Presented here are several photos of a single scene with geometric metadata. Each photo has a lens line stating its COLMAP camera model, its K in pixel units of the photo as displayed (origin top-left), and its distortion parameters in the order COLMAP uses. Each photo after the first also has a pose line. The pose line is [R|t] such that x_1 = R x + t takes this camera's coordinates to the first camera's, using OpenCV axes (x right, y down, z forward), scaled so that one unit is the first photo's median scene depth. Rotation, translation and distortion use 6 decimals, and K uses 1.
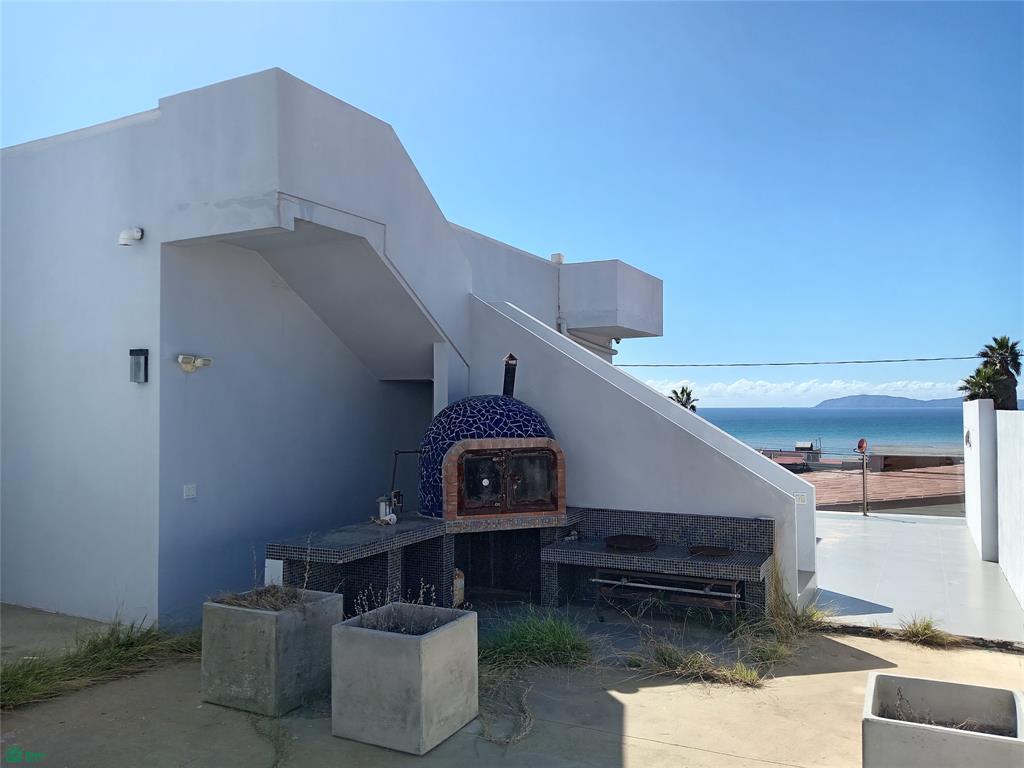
lens RADIAL K [[810.9, 0, 512.0], [0, 810.9, 384.0], [0, 0, 1]] dist [0.056577, -0.114302]
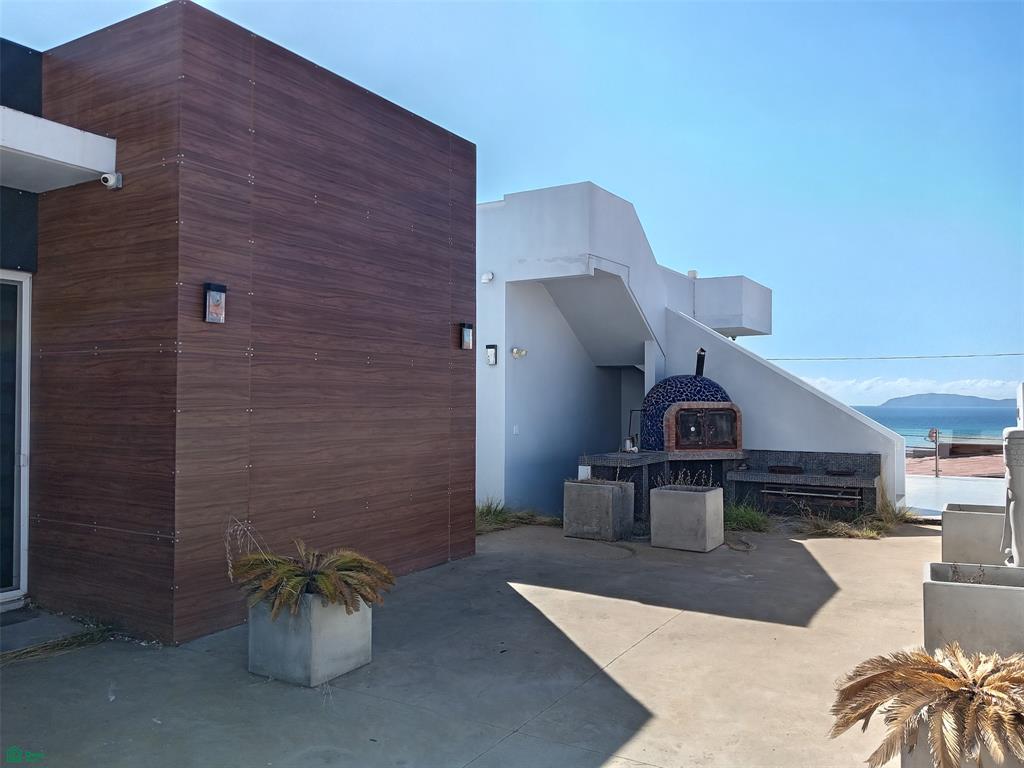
lens RADIAL K [[811.0, 0, 508.1], [0, 811.0, 382.0], [0, 0, 1]] dist [0.113194, -0.246333]
pose [[0.997336, 0.009506, -0.072322, -0.276361], [-0.009144, 0.999944, 0.005338, 0.023576], [0.072369, -0.004662, 0.997367, -0.616939]]
